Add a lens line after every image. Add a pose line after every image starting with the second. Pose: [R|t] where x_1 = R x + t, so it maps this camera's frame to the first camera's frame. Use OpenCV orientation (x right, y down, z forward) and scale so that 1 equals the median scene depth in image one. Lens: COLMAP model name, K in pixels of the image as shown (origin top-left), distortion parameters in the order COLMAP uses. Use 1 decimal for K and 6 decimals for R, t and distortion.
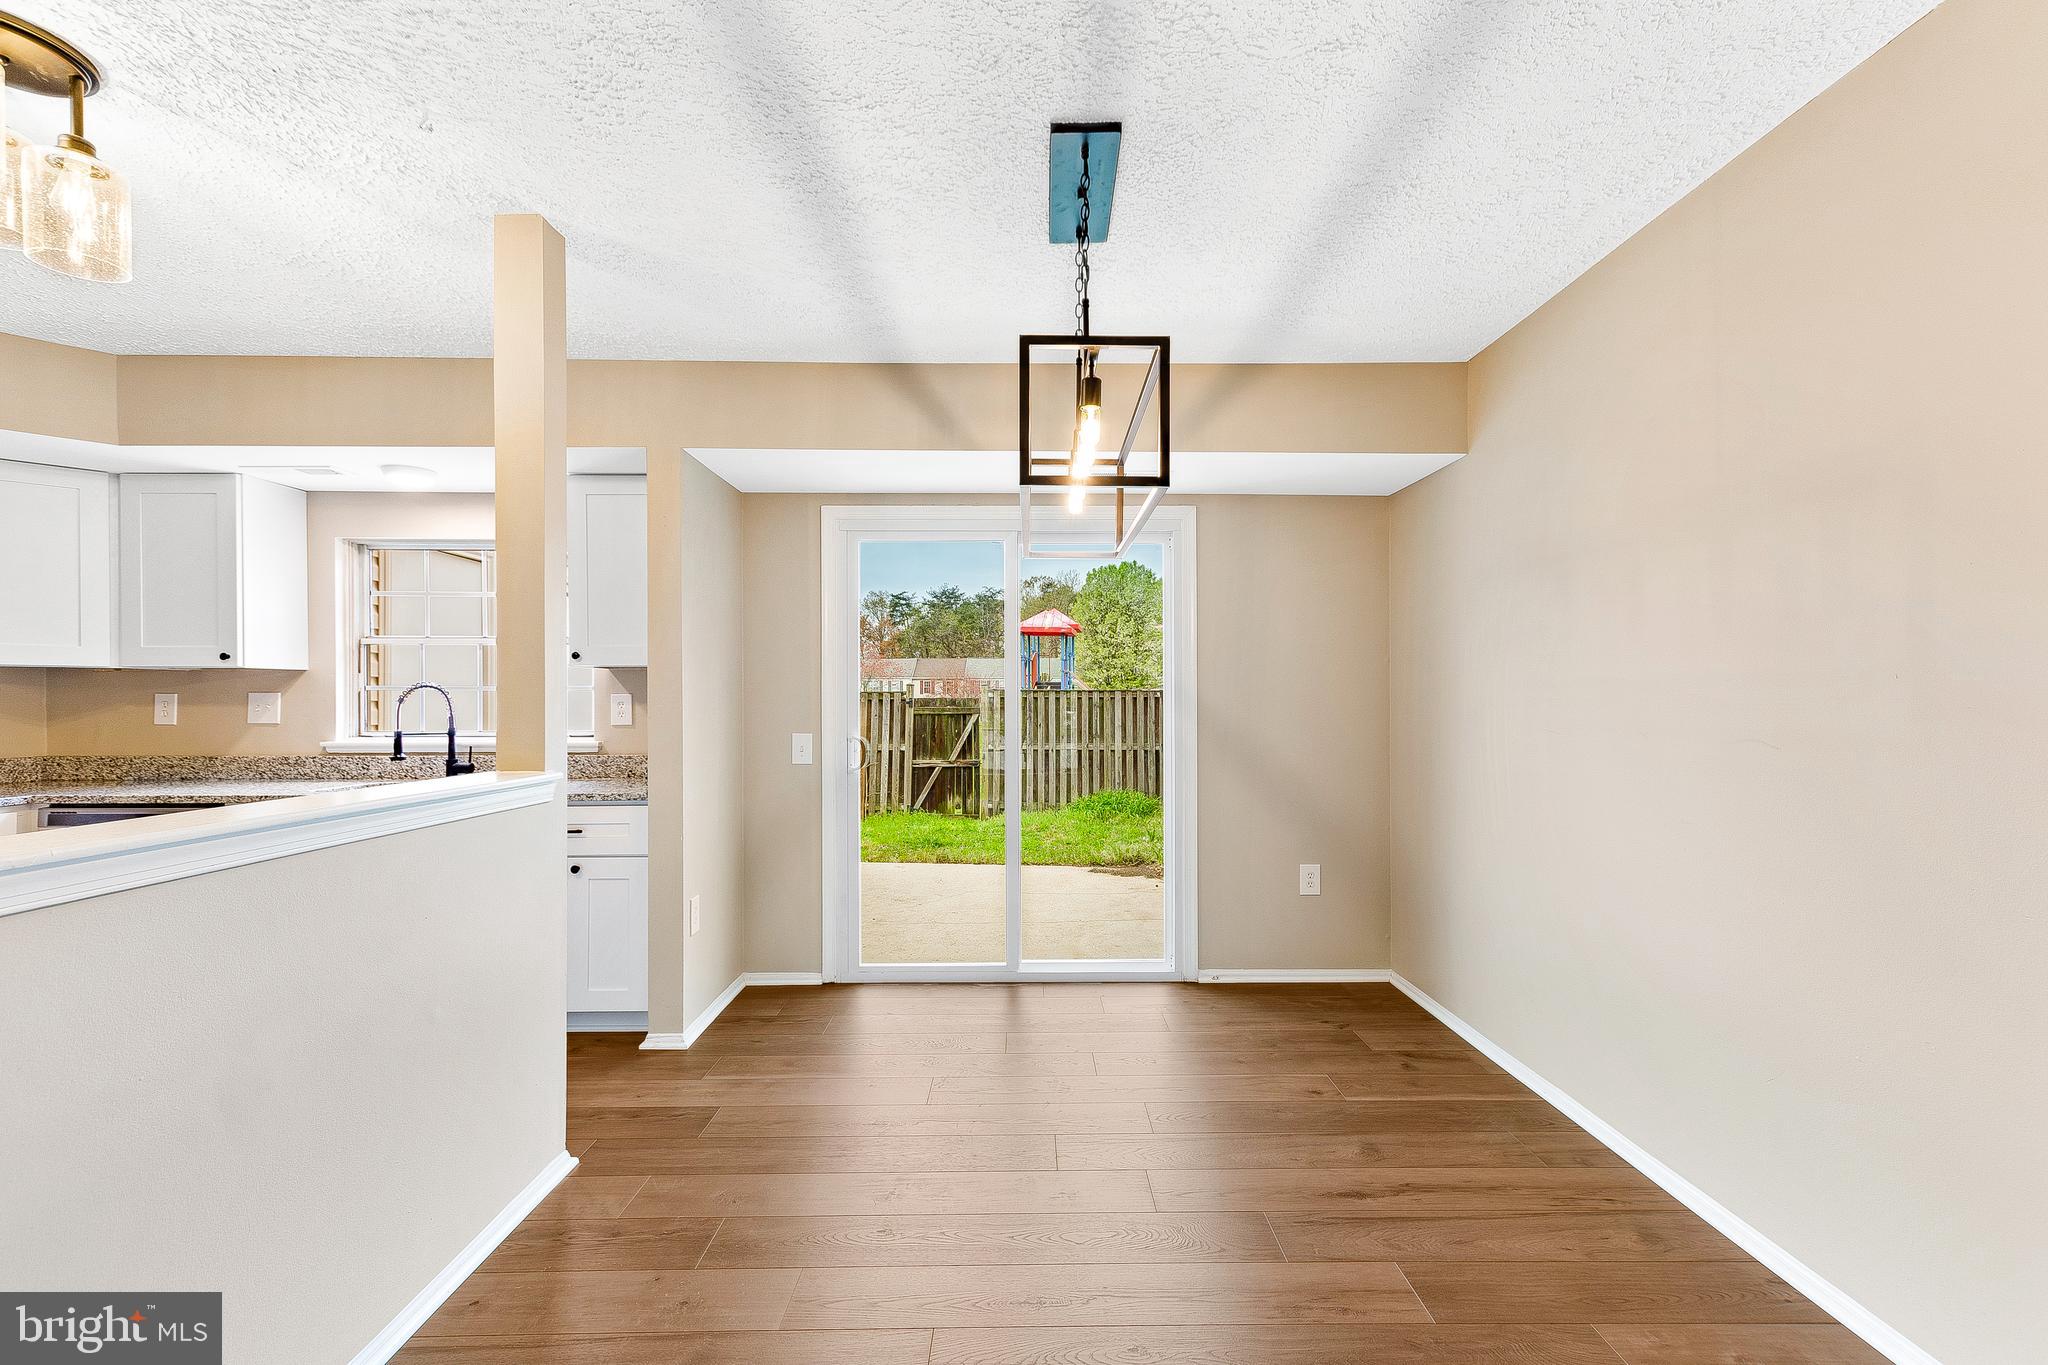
lens RADIAL K [[884.3, 0, 1036.5], [0, 884.3, 699.8], [0, 0, 1]] dist [0.016987, -0.003423]
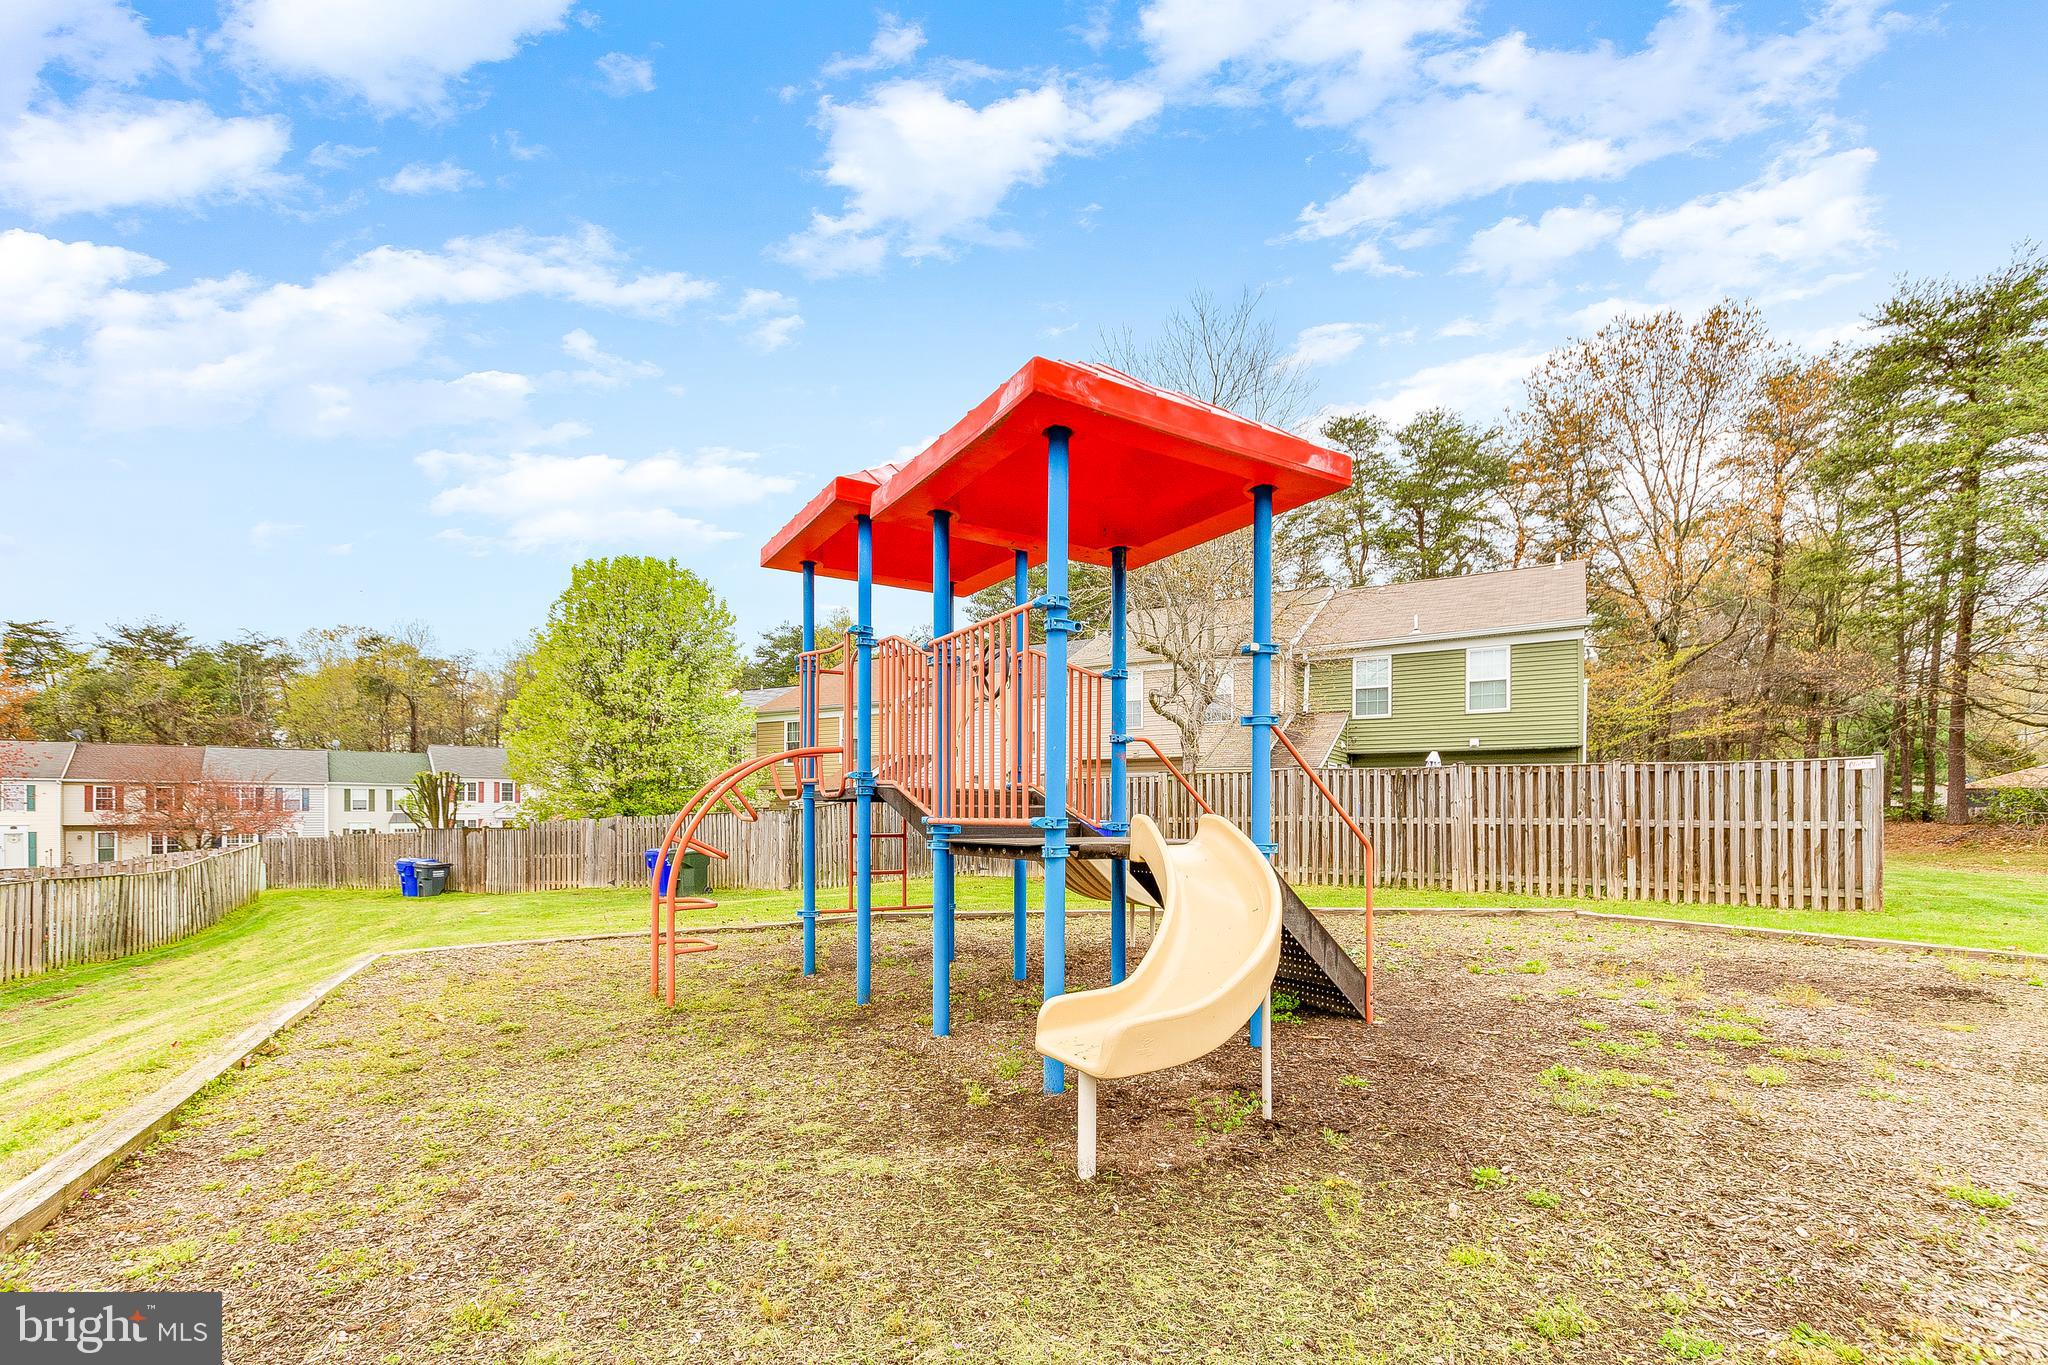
lens RADIAL K [[884.3, 0, 978.5], [0, 884.3, 805.4], [0, 0, 1]] dist [0.016987, -0.003423]
pose [[0.795477, 0.009048, 0.605916, -0.756129], [-0.001871, 0.999920, -0.012476, -0.098304], [-0.605981, 0.008790, 0.795430, 6.192654]]
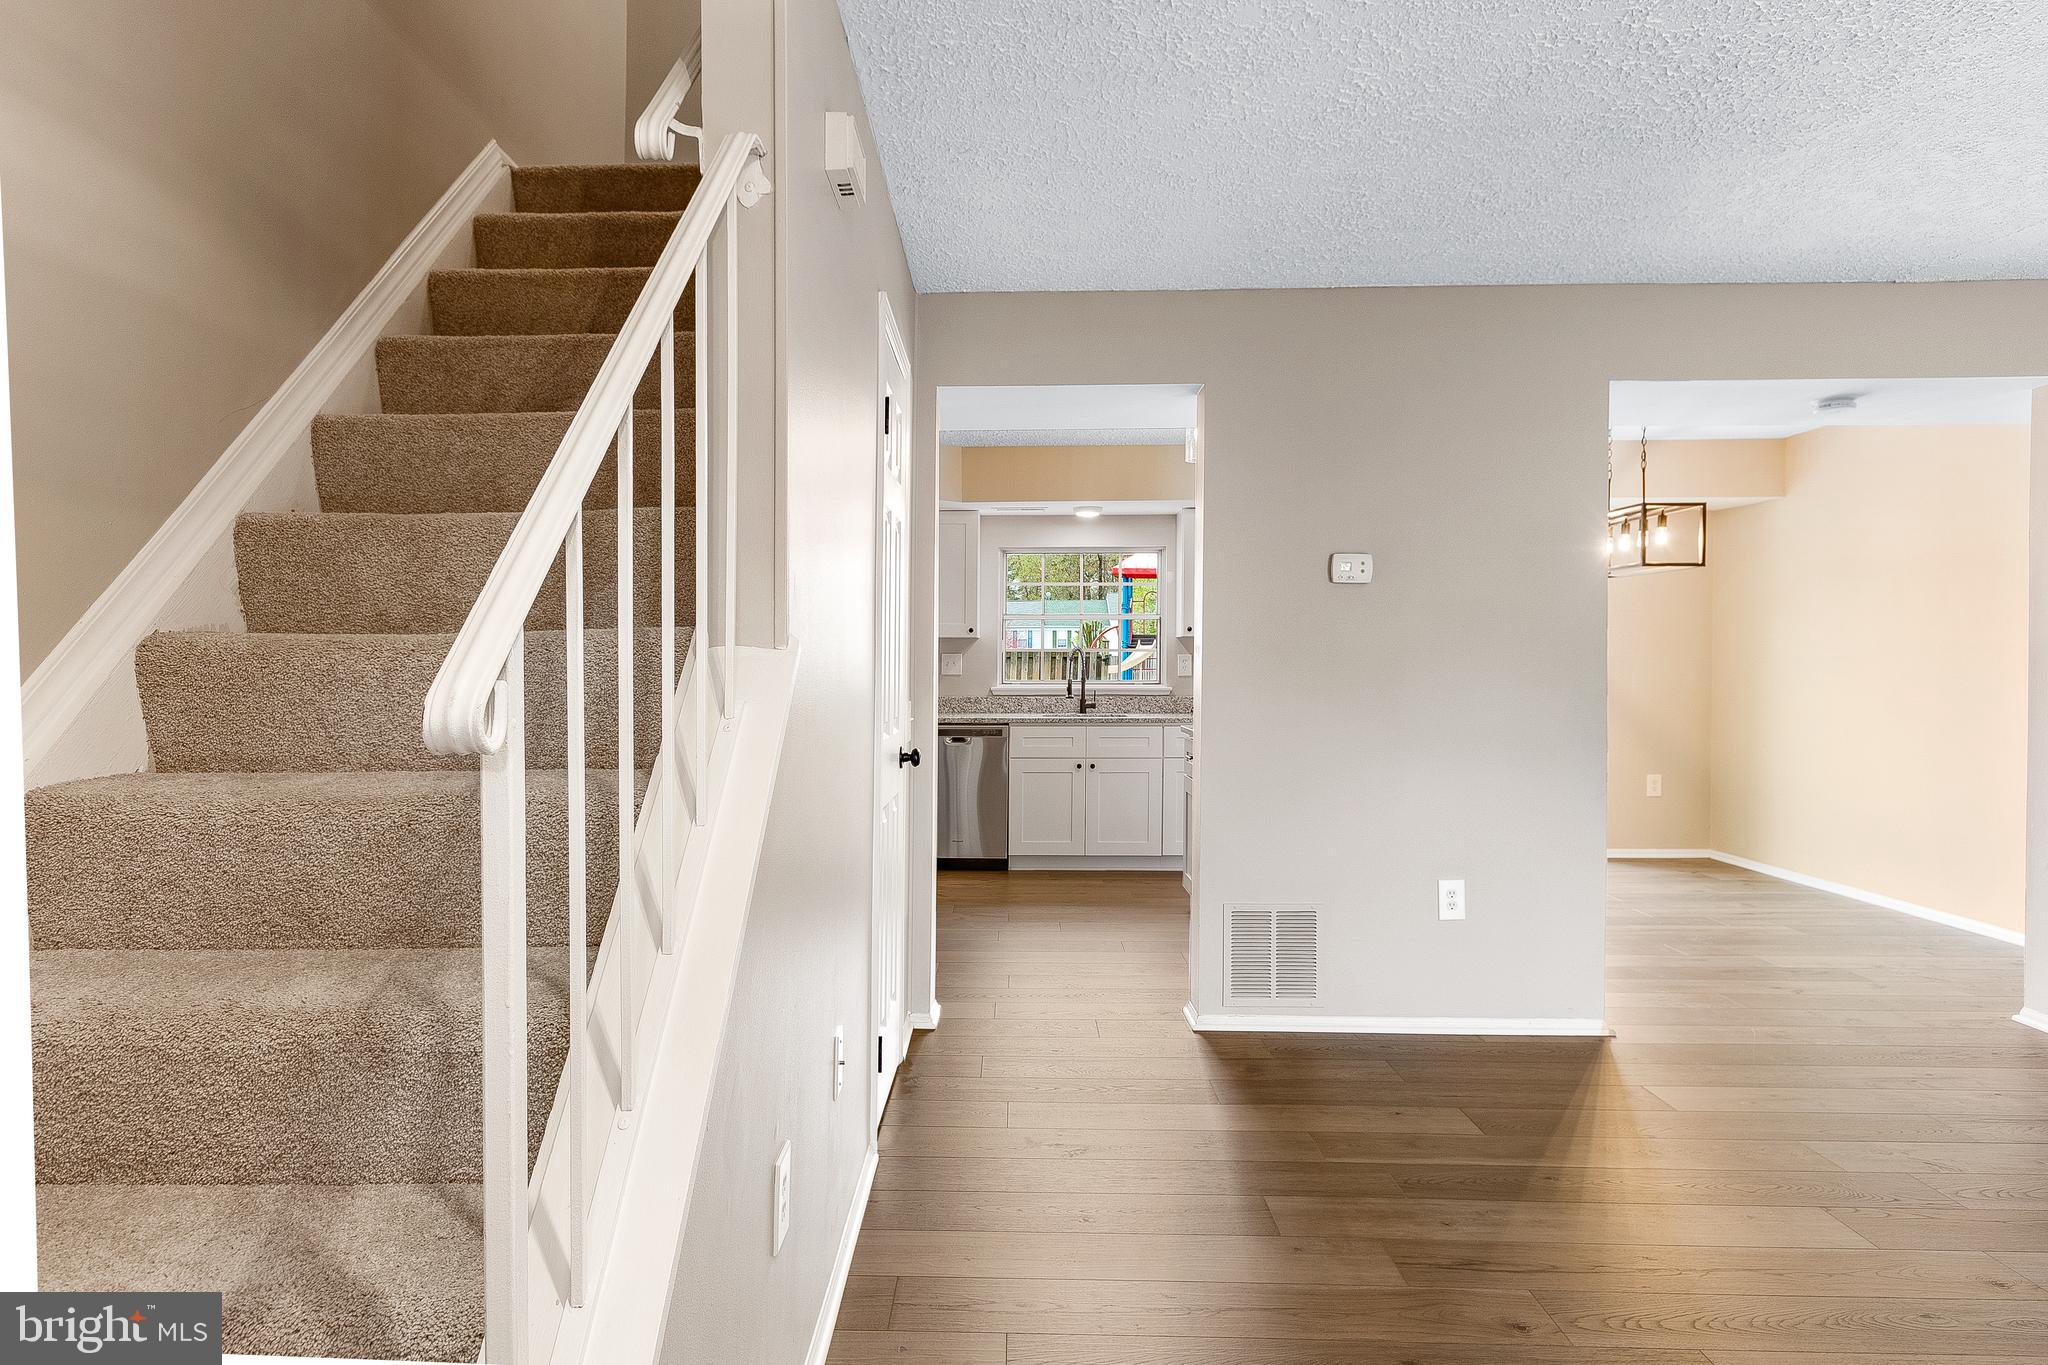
lens RADIAL K [[1208.9, 0, 1086.4], [0, 1208.9, 711.5], [0, 0, 1]] dist [0.007704, -0.001826]
pose [[0.998758, -0.003000, 0.049732, -0.738168], [0.000710, 0.998941, 0.046010, -0.004558], [-0.049818, -0.045918, 0.997702, -0.983227]]
